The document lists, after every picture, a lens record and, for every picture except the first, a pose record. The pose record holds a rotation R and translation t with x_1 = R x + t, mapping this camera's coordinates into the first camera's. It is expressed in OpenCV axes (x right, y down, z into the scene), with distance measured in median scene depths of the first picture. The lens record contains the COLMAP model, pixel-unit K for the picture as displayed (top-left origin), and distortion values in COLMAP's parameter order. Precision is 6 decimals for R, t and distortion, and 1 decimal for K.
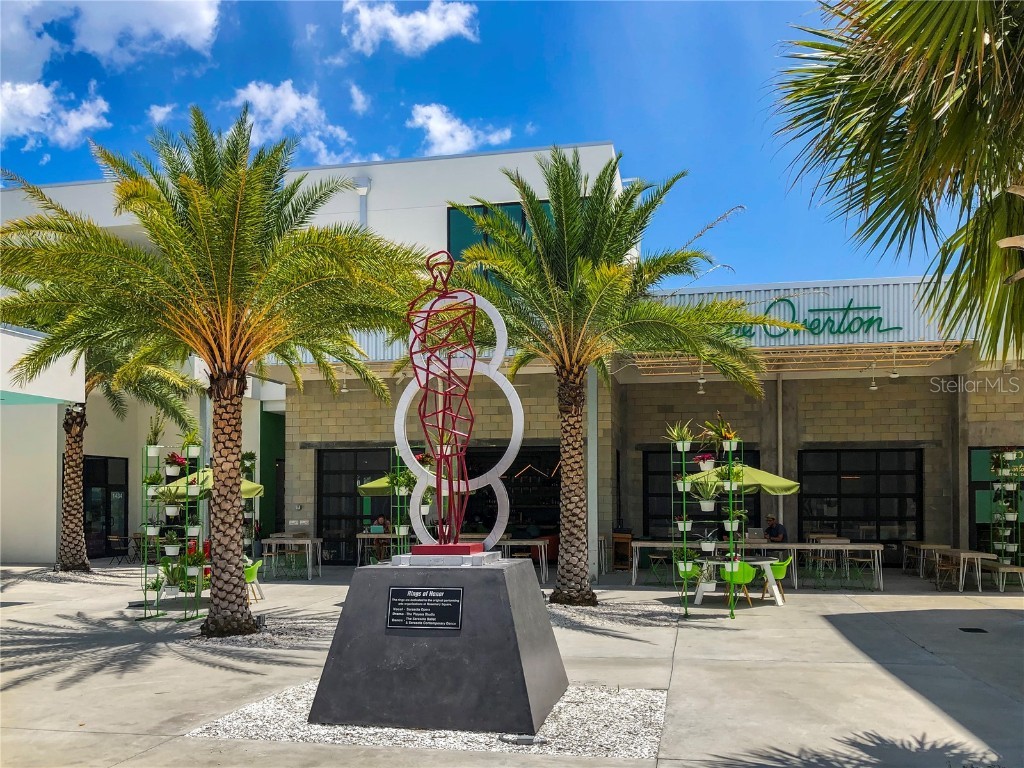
lens RADIAL K [[853.0, 0, 512.0], [0, 853.0, 384.0], [0, 0, 1]] dist [-0.049978, -0.001466]
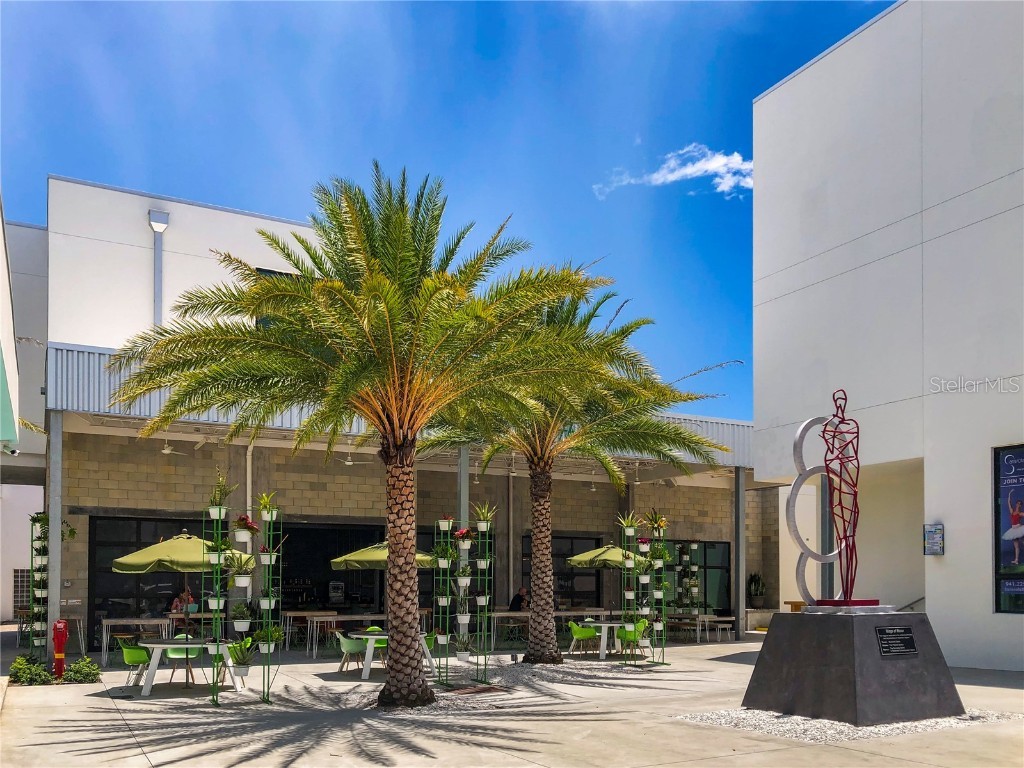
lens RADIAL K [[838.3, 0, 512.0], [0, 838.3, 384.0], [0, 0, 1]] dist [0.008384, 0.007889]
pose [[0.783776, 0.144172, 0.604077, -0.604708], [-0.085570, 0.988474, -0.124888, 0.020257], [-0.615120, 0.046193, 0.787079, 0.077904]]
